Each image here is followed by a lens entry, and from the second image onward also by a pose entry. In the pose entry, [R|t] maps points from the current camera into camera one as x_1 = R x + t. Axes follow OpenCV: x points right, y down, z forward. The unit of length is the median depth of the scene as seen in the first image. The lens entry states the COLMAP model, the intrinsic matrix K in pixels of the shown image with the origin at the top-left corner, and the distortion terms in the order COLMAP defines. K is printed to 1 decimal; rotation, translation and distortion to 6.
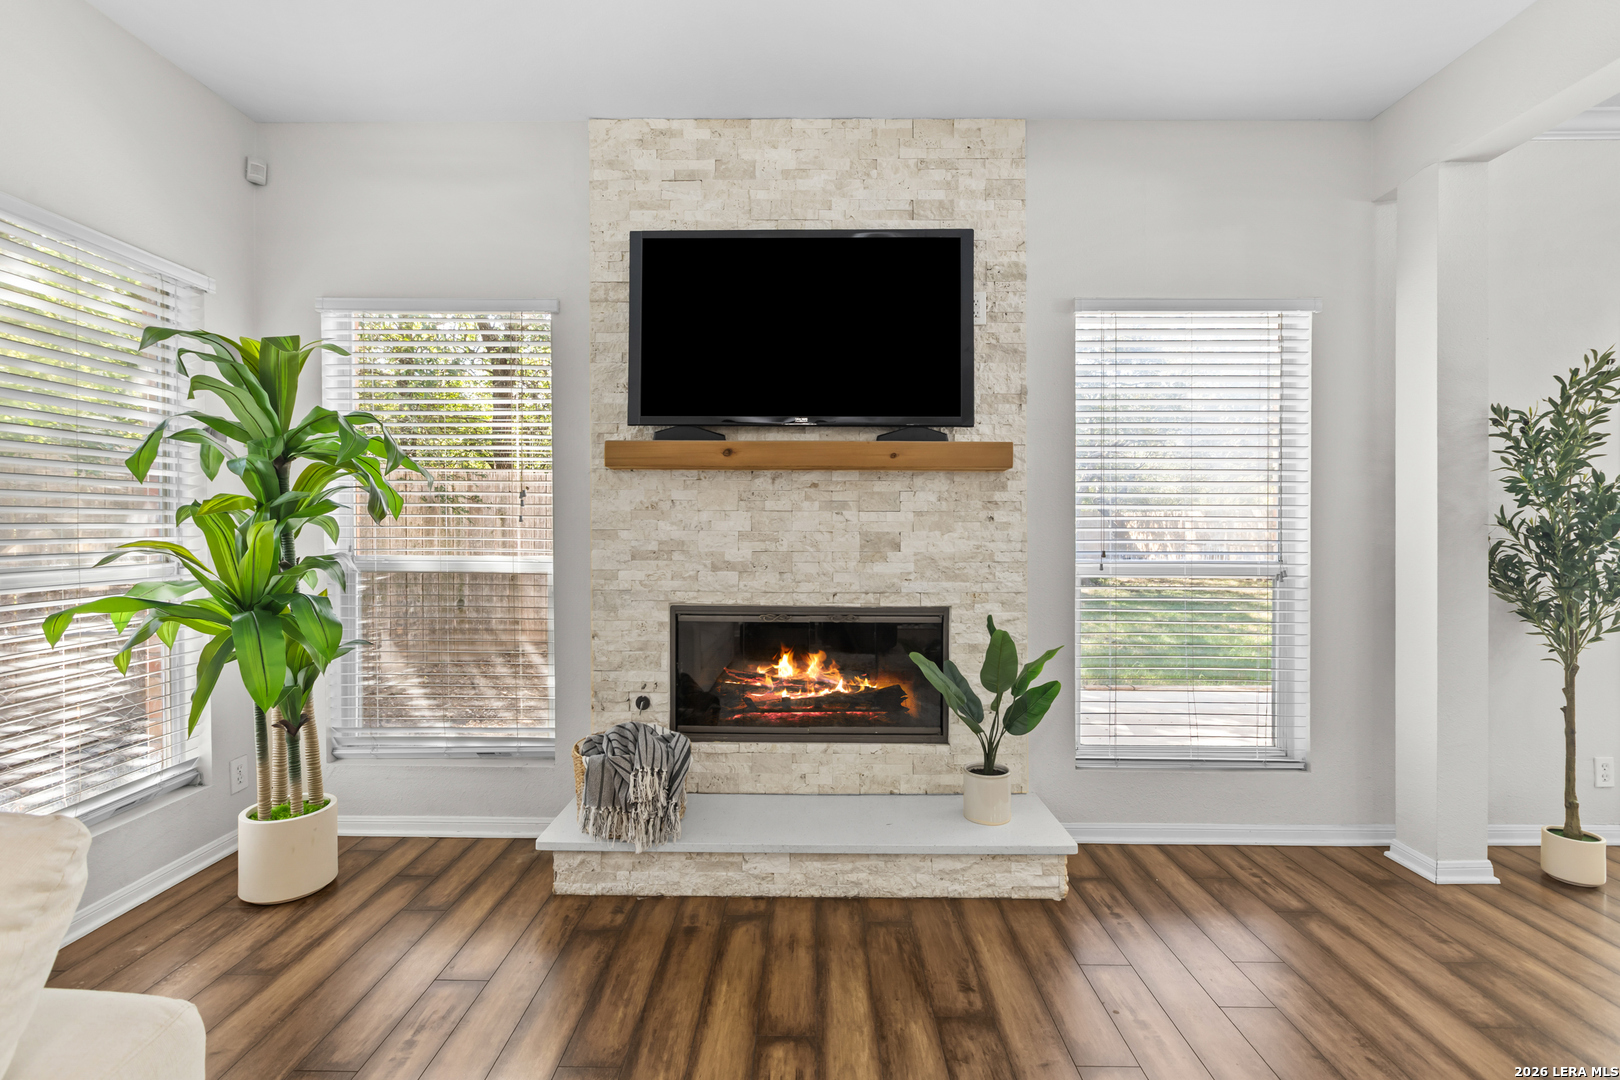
lens RADIAL K [[728.5, 0, 781.5], [0, 728.5, 533.8], [0, 0, 1]] dist [-0.001508, 0.001233]
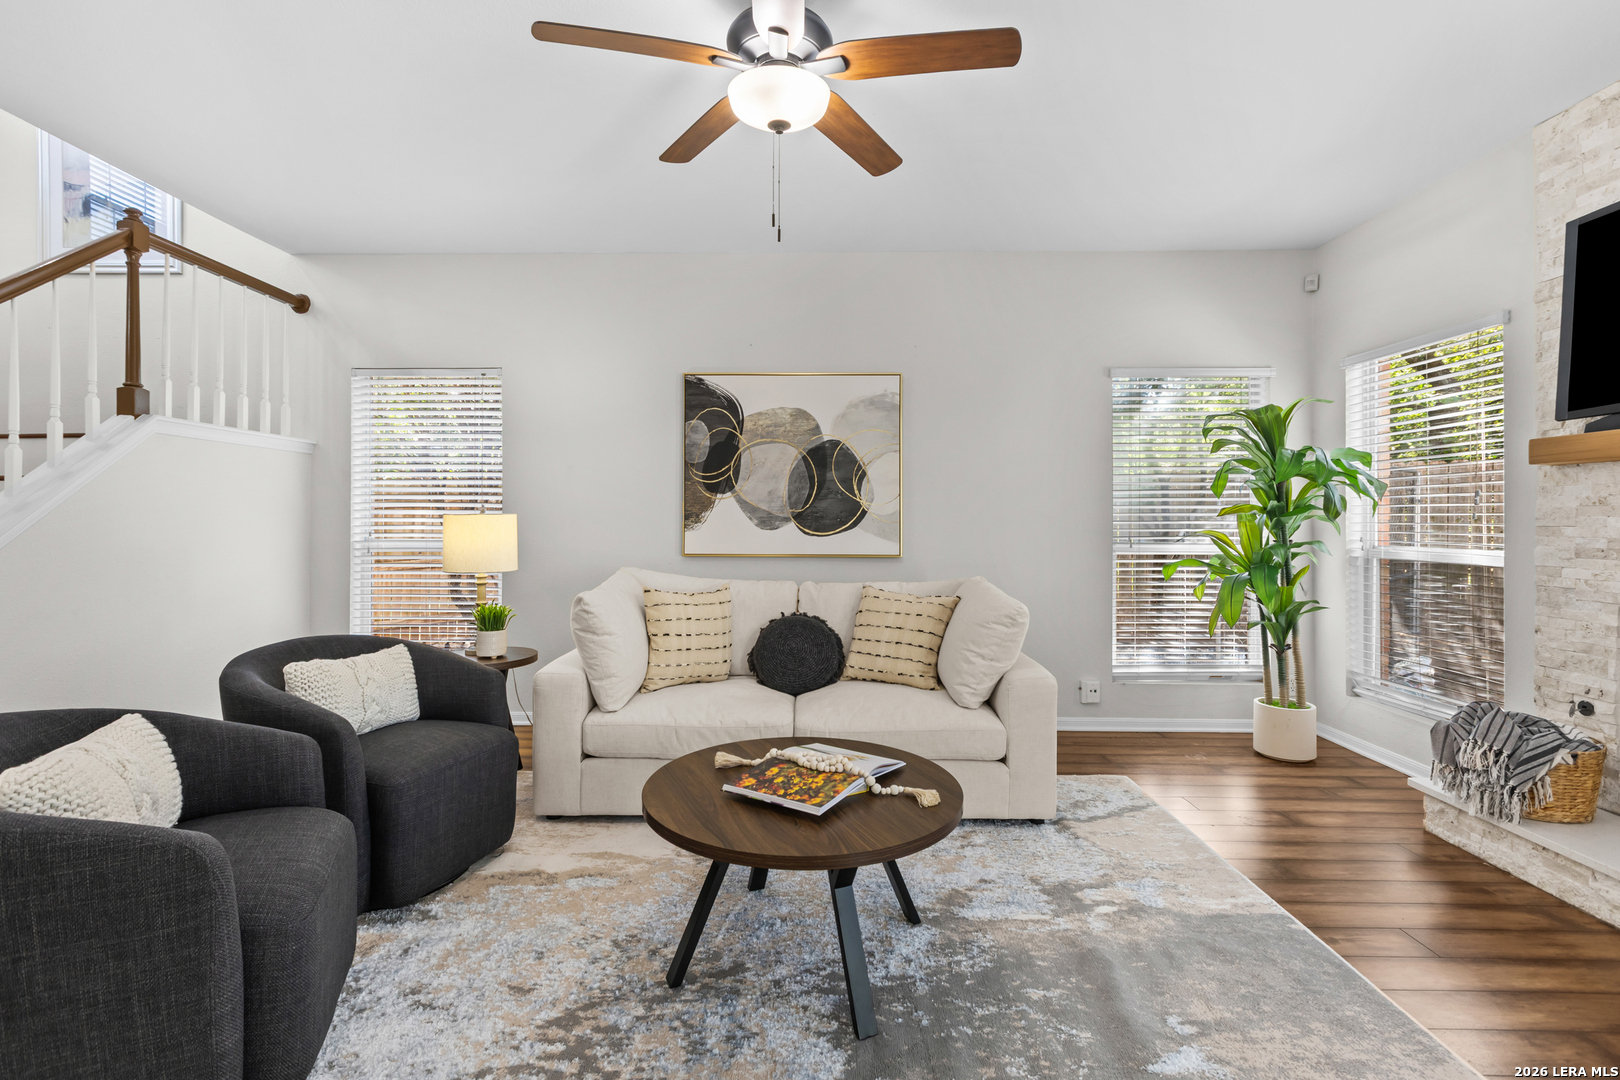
lens RADIAL K [[728.5, 0, 812.0], [0, 728.5, 519.6], [0, 0, 1]] dist [-0.001508, 0.001233]
pose [[0.001528, -0.003620, -0.999992, 0.763033], [-0.015615, 0.999871, -0.003643, 0.004881], [0.999877, 0.015620, 0.001471, -0.014745]]
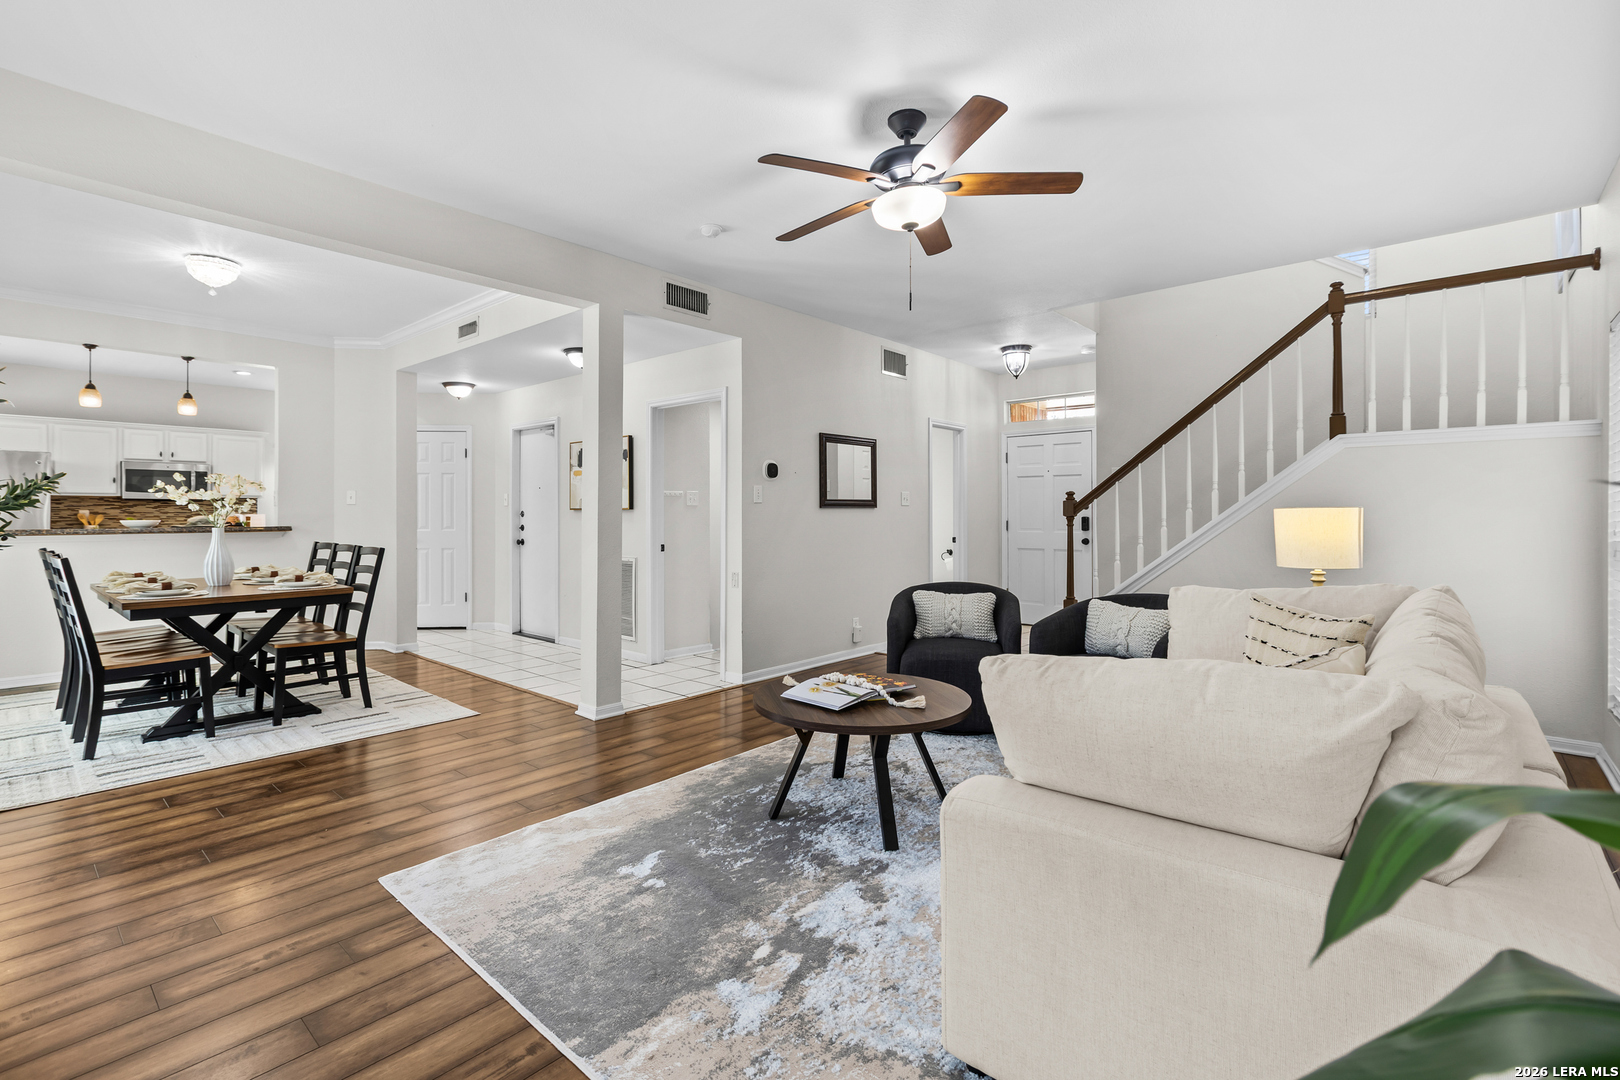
lens RADIAL K [[728.5, 0, 792.4], [0, 728.5, 513.5], [0, 0, 1]] dist [-0.001508, 0.001233]
pose [[-0.753006, -0.001924, 0.658011, -0.544577], [0.008202, 0.999891, 0.012310, -0.012929], [-0.657962, 0.014667, -0.752908, 0.837349]]
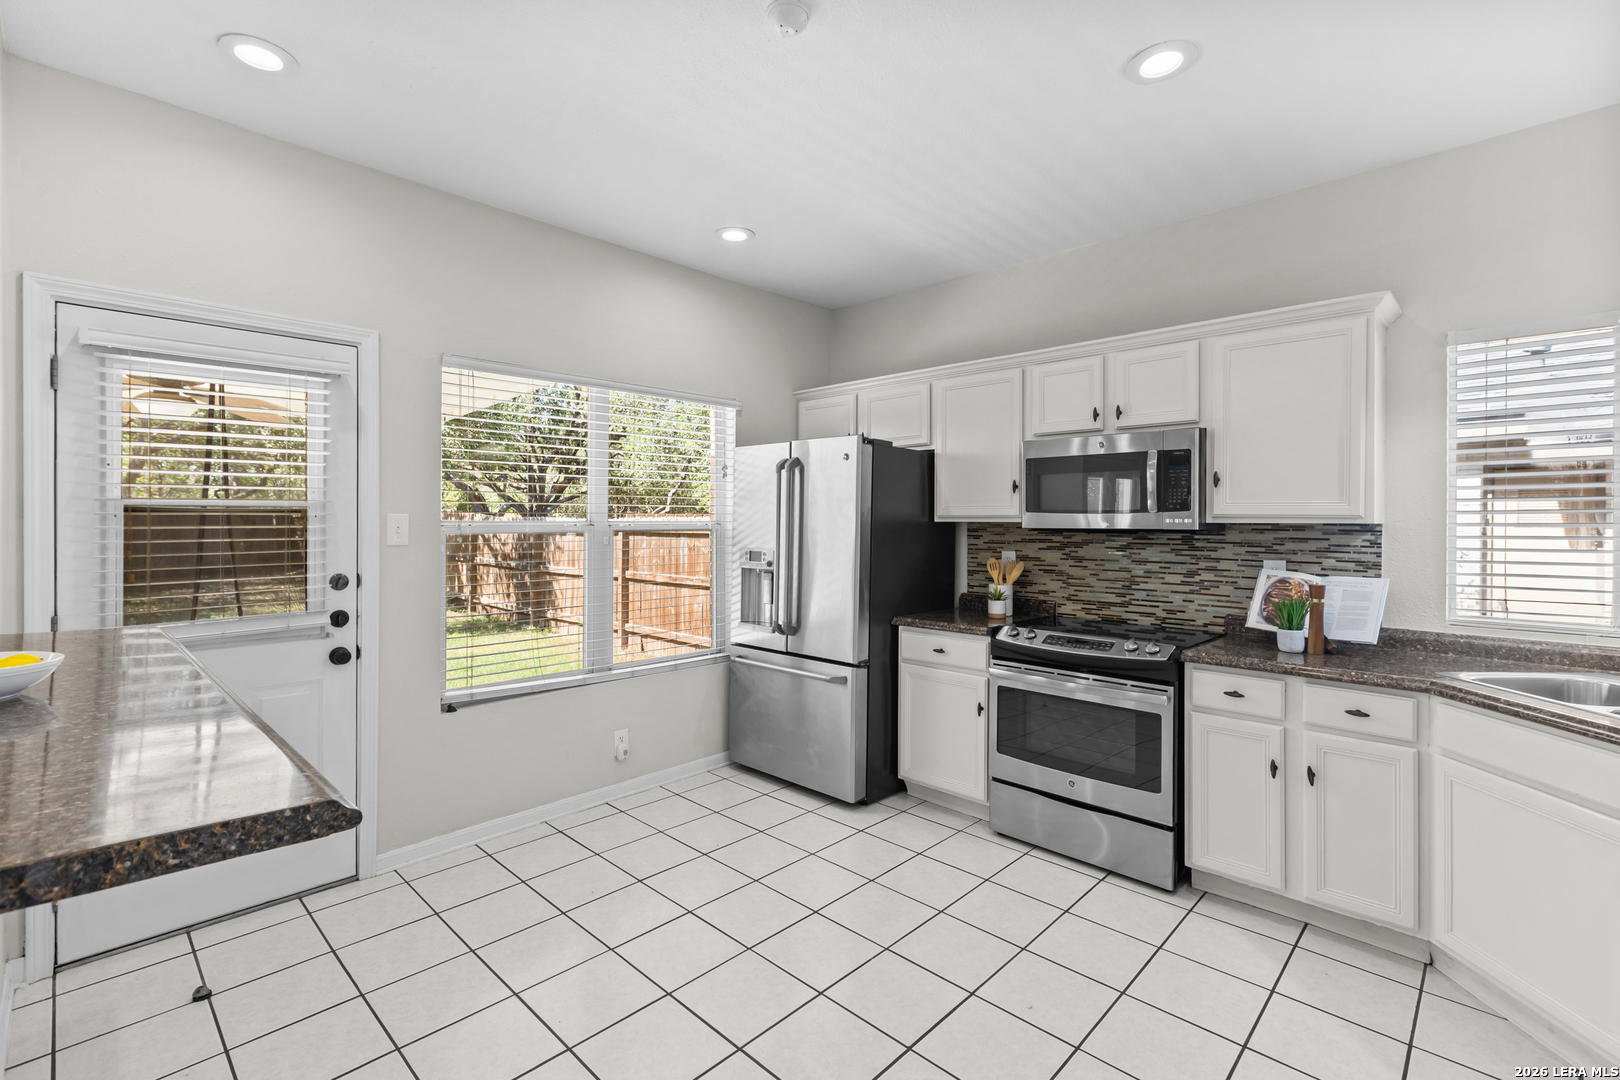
lens RADIAL K [[728.5, 0, 795.9], [0, 728.5, 519.6], [0, 0, 1]] dist [-0.001508, 0.001233]
pose [[0.688942, 0.006684, 0.724785, 2.230533], [0.001925, 0.999937, -0.011052, -0.060032], [-0.724814, 0.009010, 0.688886, -0.180850]]
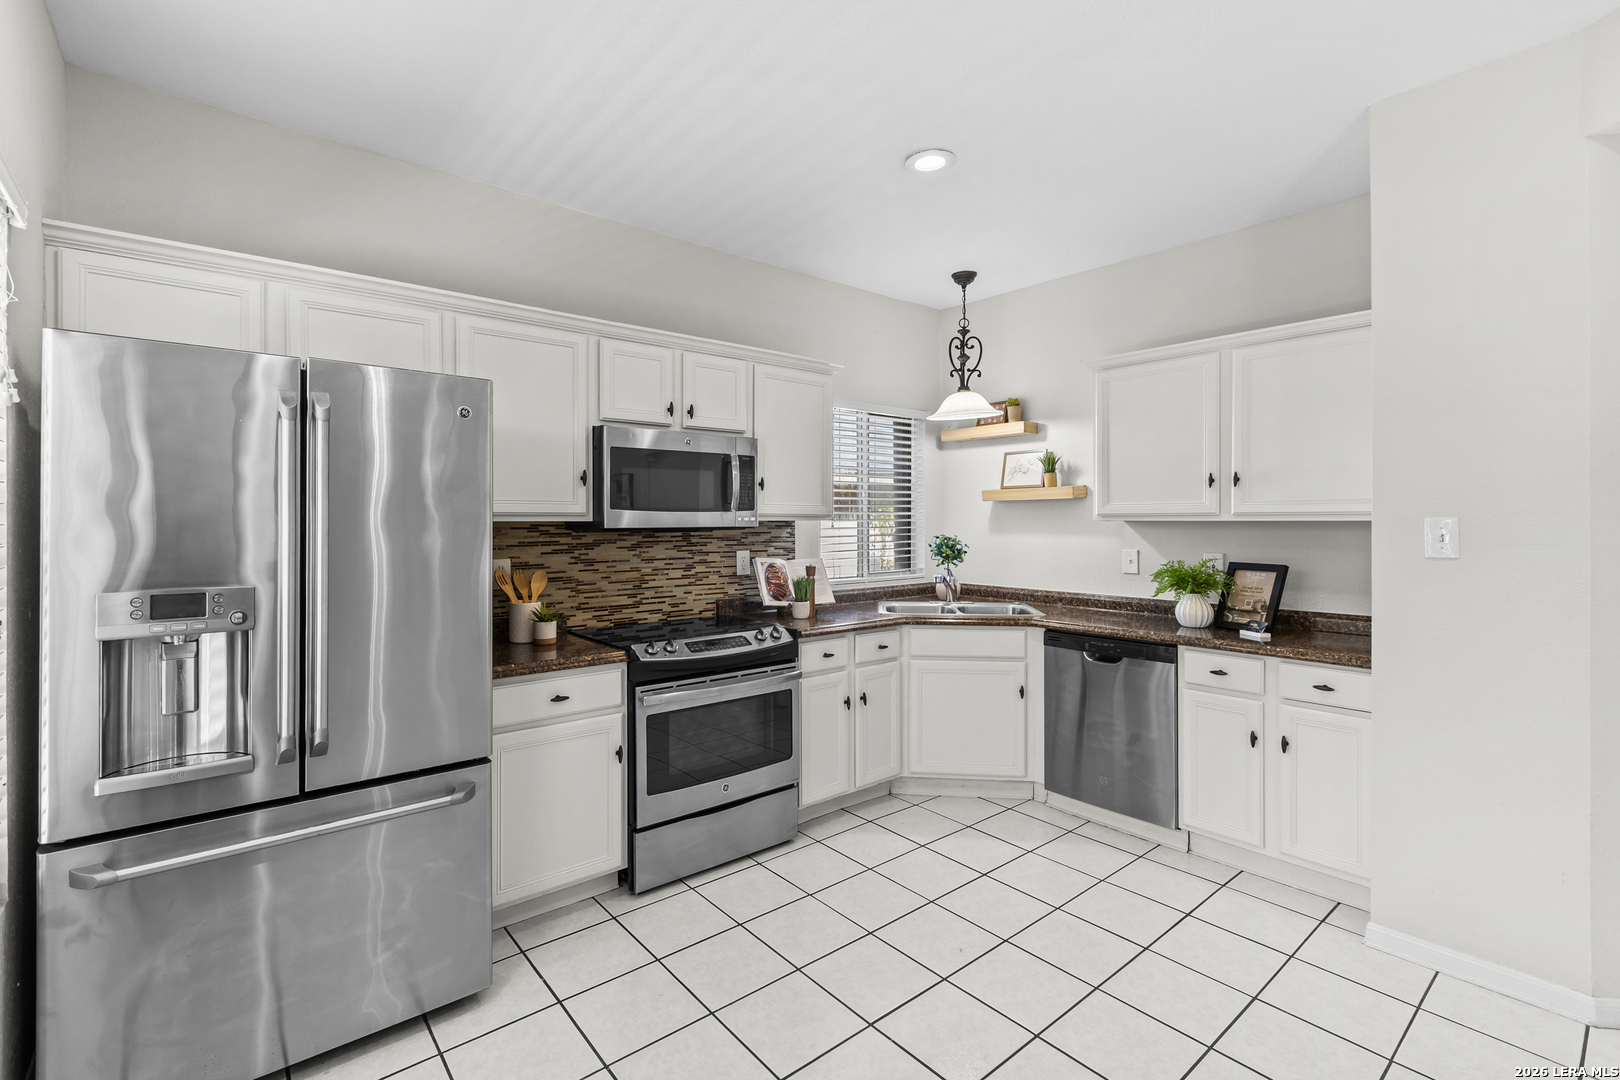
lens RADIAL K [[728.5, 0, 798.7], [0, 728.5, 518.2], [0, 0, 1]] dist [-0.001508, 0.001233]
pose [[-0.648463, 0.005582, 0.761226, 2.421794], [0.011330, 0.999933, 0.002319, -0.072569], [-0.761162, 0.010128, -0.648482, 0.874735]]
